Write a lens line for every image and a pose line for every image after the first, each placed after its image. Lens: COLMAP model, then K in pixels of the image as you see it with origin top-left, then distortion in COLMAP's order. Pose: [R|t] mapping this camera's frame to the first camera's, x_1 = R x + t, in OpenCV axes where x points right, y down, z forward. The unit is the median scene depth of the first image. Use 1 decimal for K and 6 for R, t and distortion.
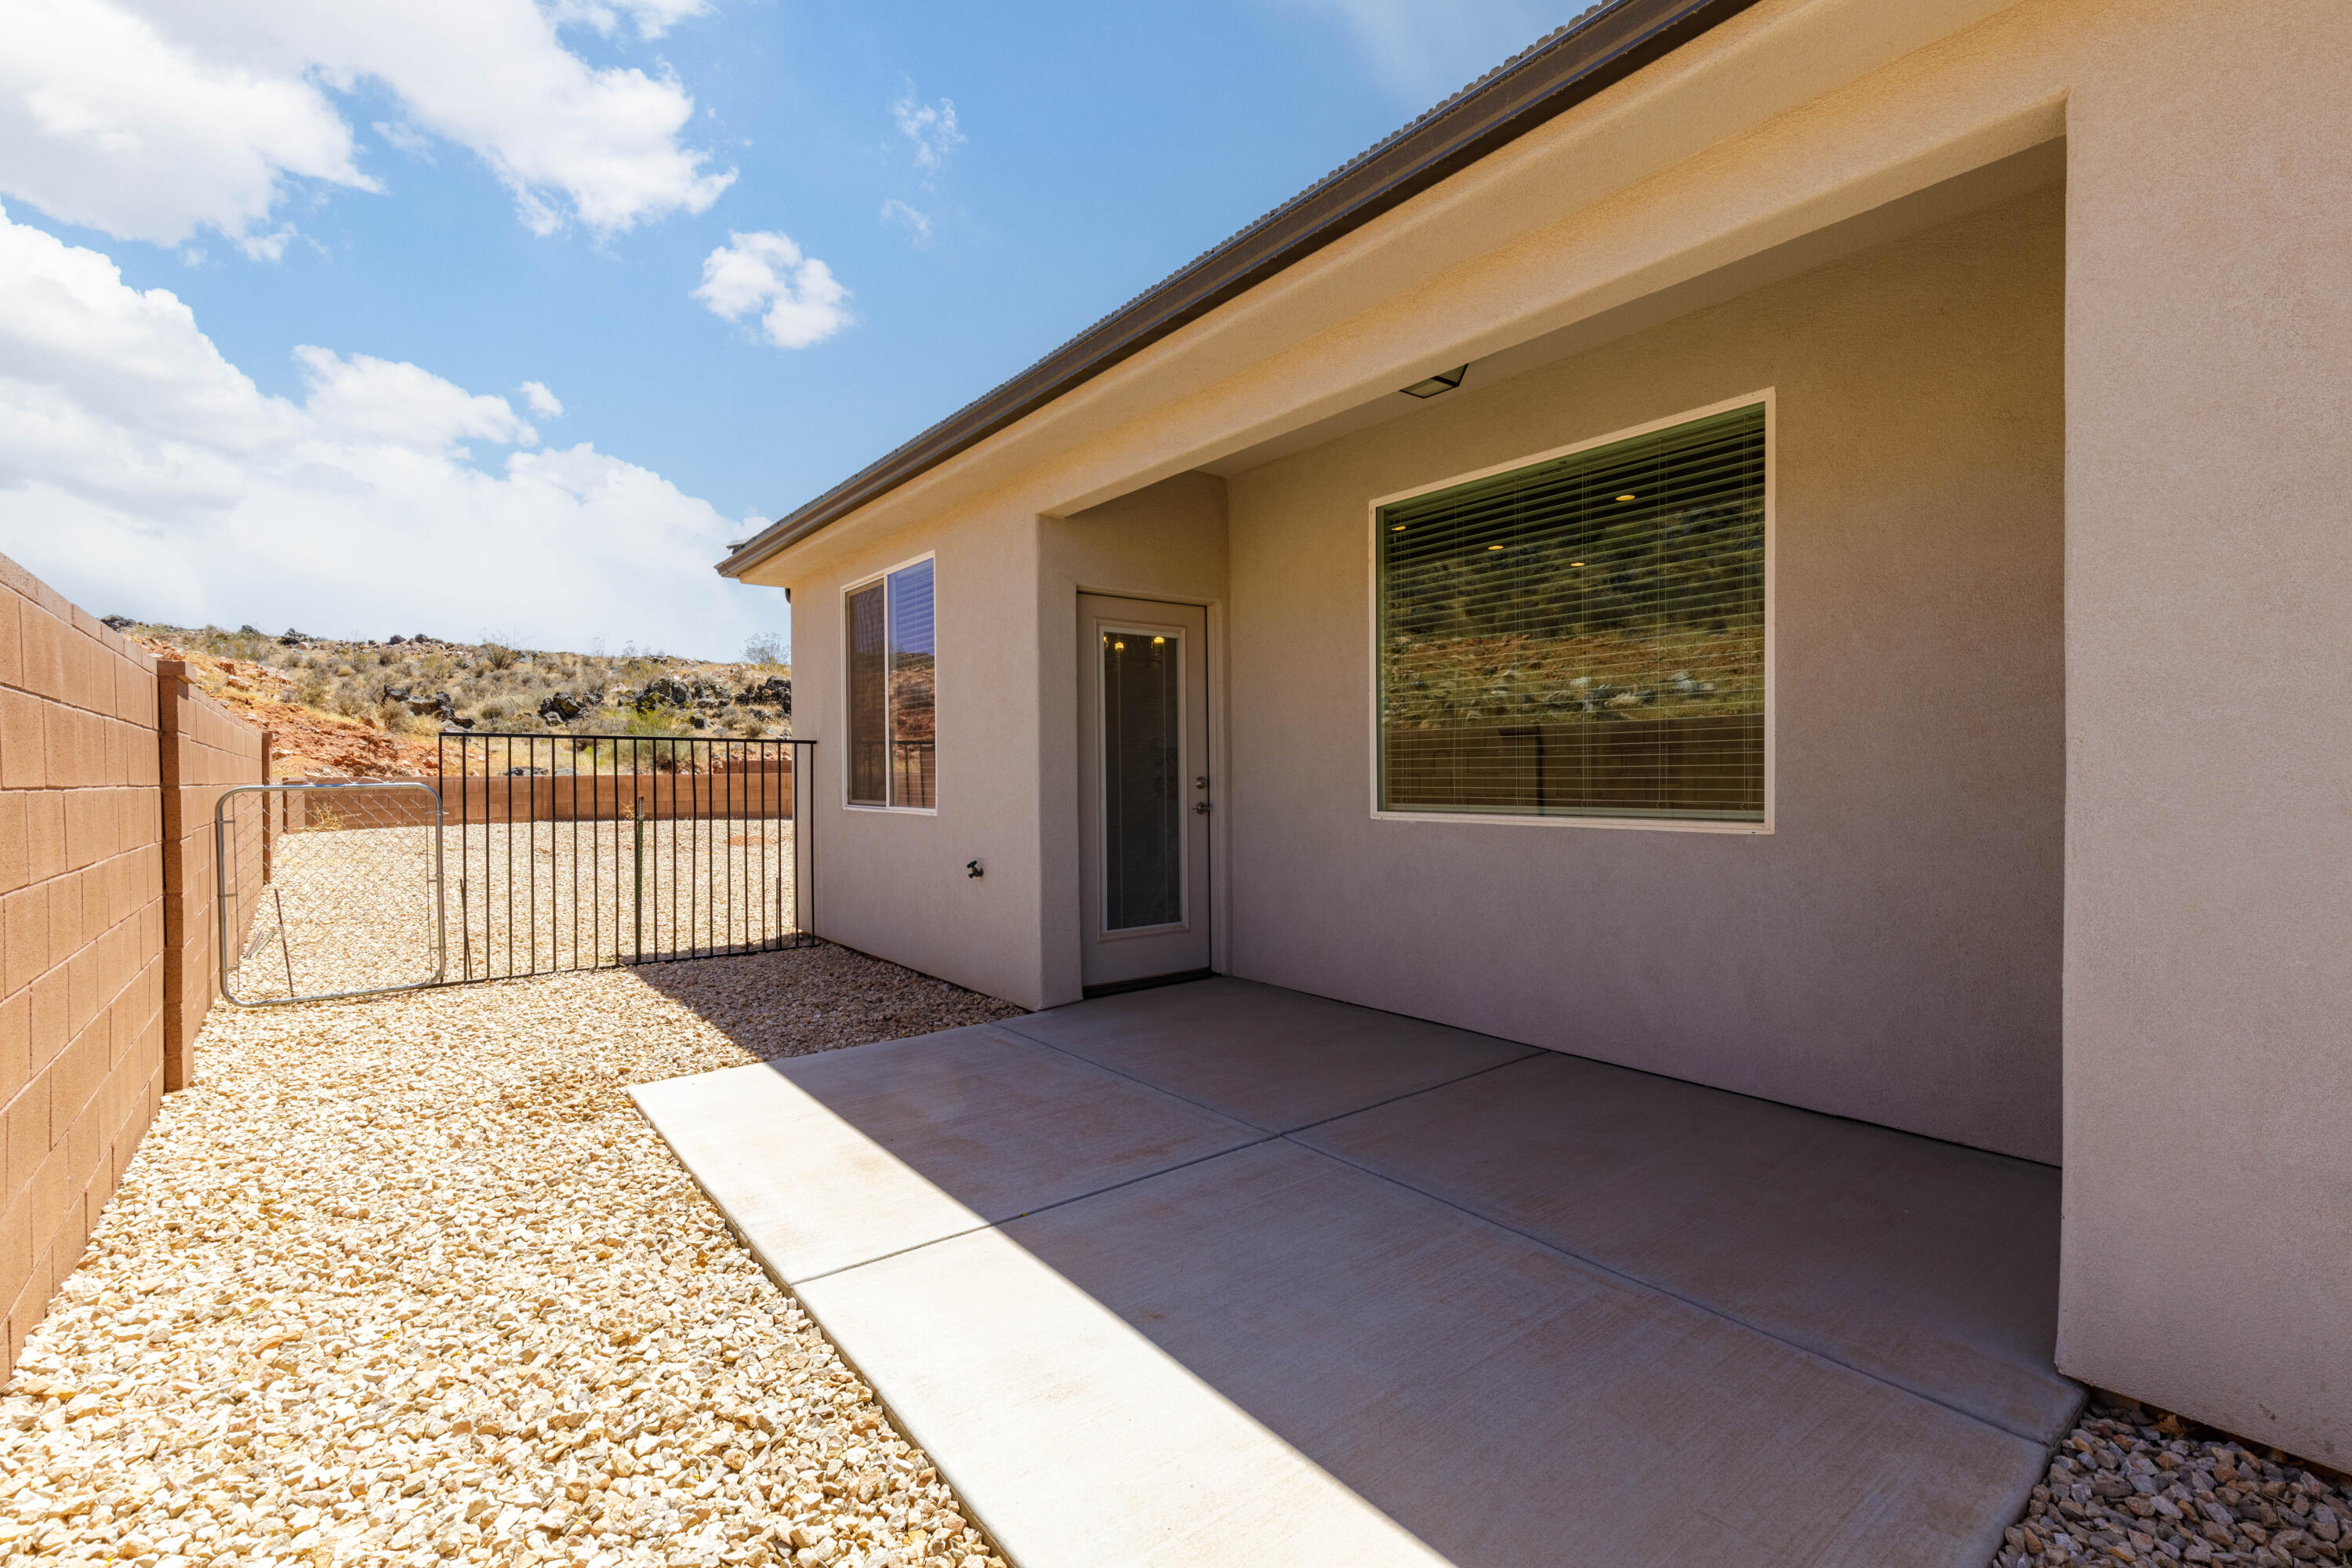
lens RADIAL K [[1051.3, 0, 1173.2], [0, 1051.3, 776.6], [0, 0, 1]] dist [0.001667, 0.000796]
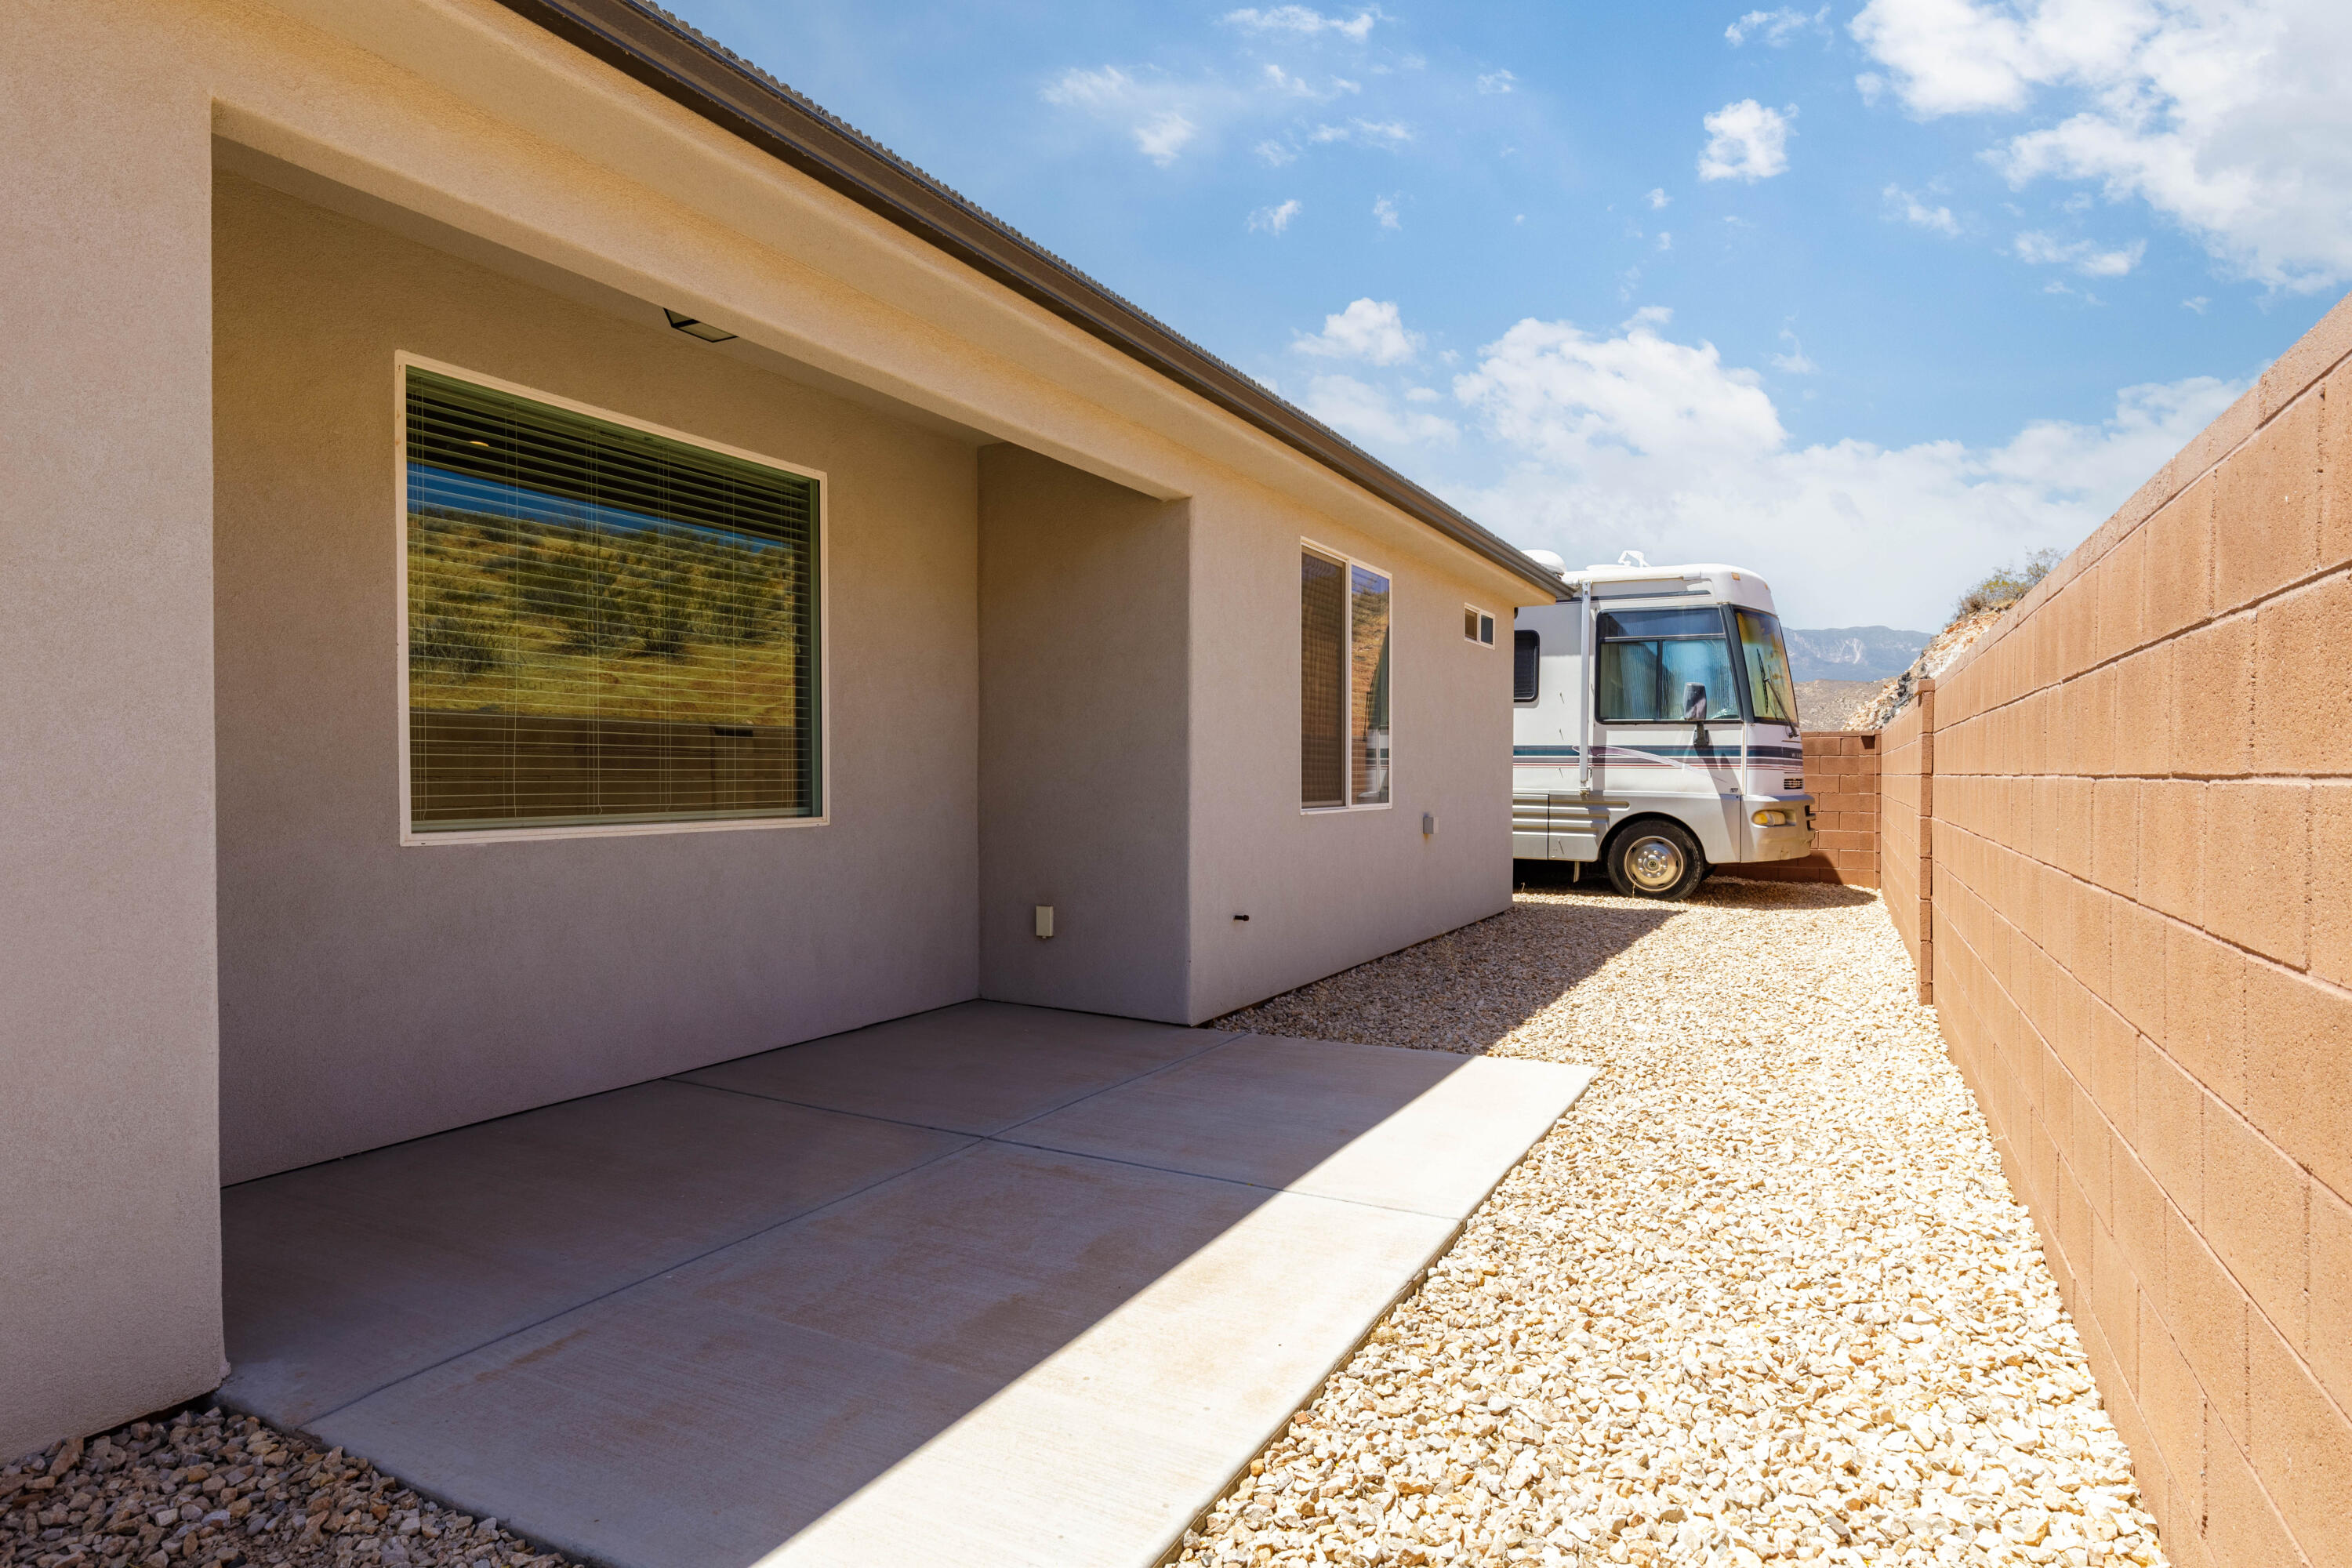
lens RADIAL K [[1304.2, 0, 1171.9], [0, 1304.2, 784.3], [0, 0, 1]] dist [-0.000681, -0.000659]
pose [[-0.415978, -0.001608, 0.909373, -1.058450], [0.003379, 0.999989, 0.003313, 0.002033], [-0.909369, 0.004451, -0.415968, 1.303817]]
